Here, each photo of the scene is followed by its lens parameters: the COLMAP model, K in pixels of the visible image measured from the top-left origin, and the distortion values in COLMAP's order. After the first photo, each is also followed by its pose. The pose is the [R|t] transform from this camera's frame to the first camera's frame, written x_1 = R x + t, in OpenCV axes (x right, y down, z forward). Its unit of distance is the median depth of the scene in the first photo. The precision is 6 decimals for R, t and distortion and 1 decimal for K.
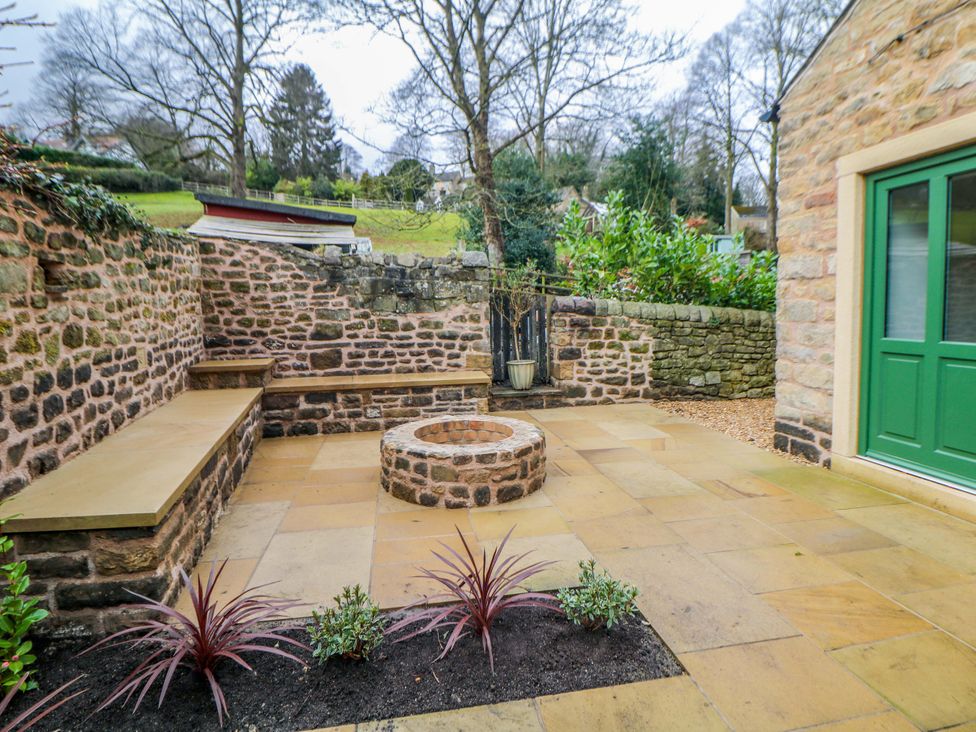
lens RADIAL K [[502.1, 0, 491.8], [0, 502.1, 340.0], [0, 0, 1]] dist [-0.001506, -0.012879]
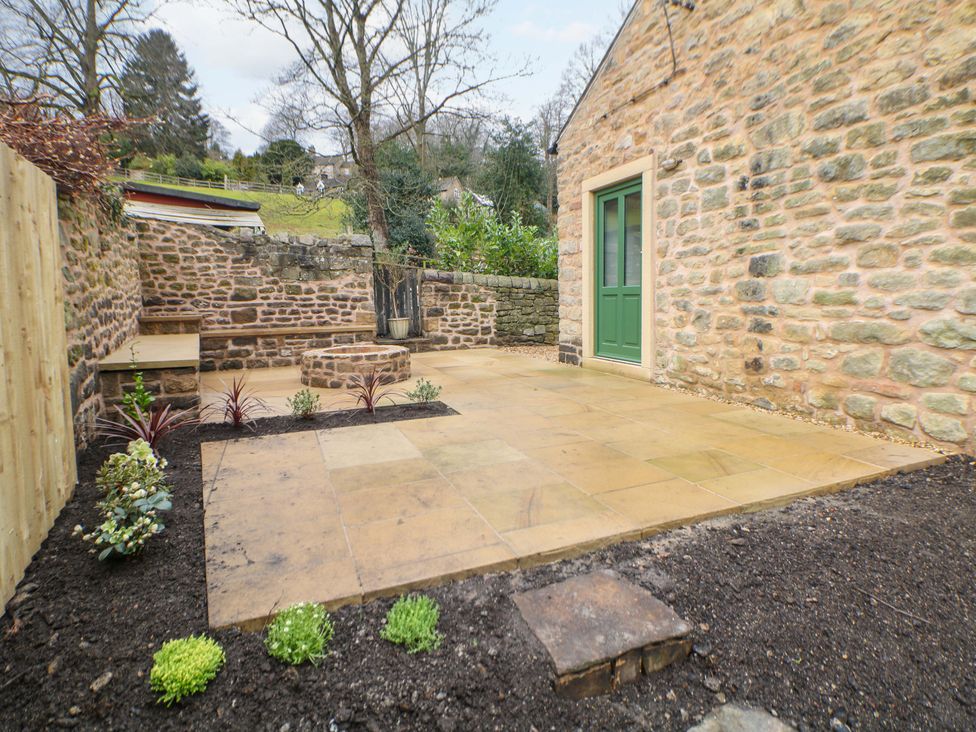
lens RADIAL K [[502.1, 0, 491.8], [0, 502.1, 340.0], [0, 0, 1]] dist [-0.001506, -0.012879]
pose [[0.976044, -0.025050, 0.216128, 0.011005], [0.020280, 0.999500, 0.024263, 0.079212], [-0.216628, -0.019299, 0.976064, -0.383725]]
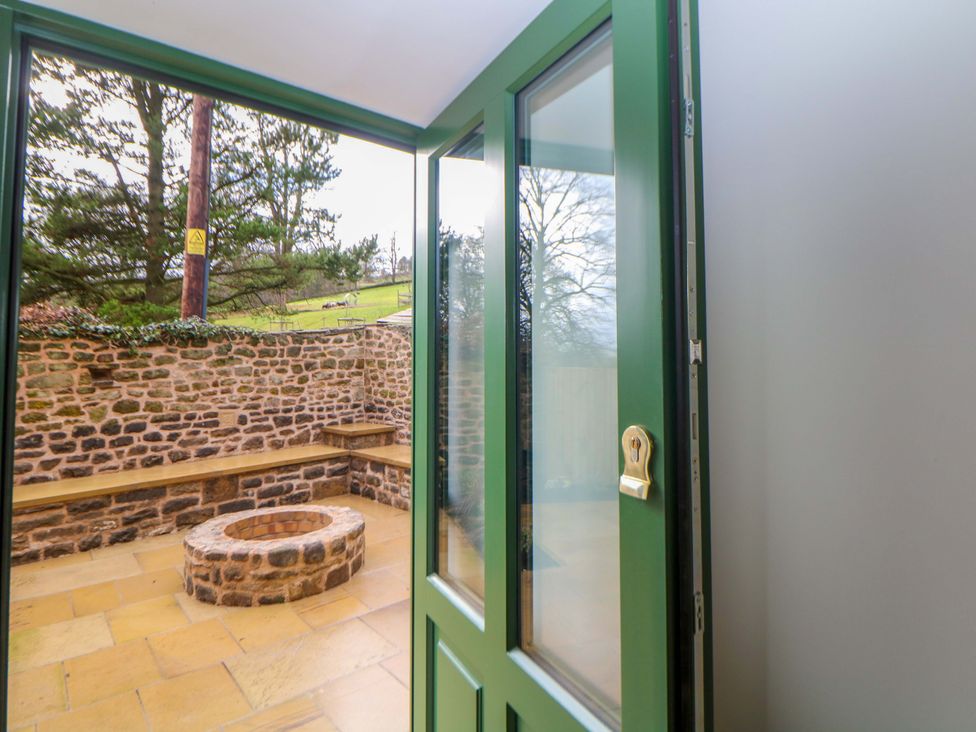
lens RADIAL K [[546.9, 0, 494.6], [0, 546.9, 330.7], [0, 0, 1]] dist [0.001771, -0.010516]
pose [[0.510061, -0.042097, -0.859108, 0.717427], [-0.049005, 0.995757, -0.077887, -0.088450], [0.858741, 0.081828, 0.505833, 0.507739]]
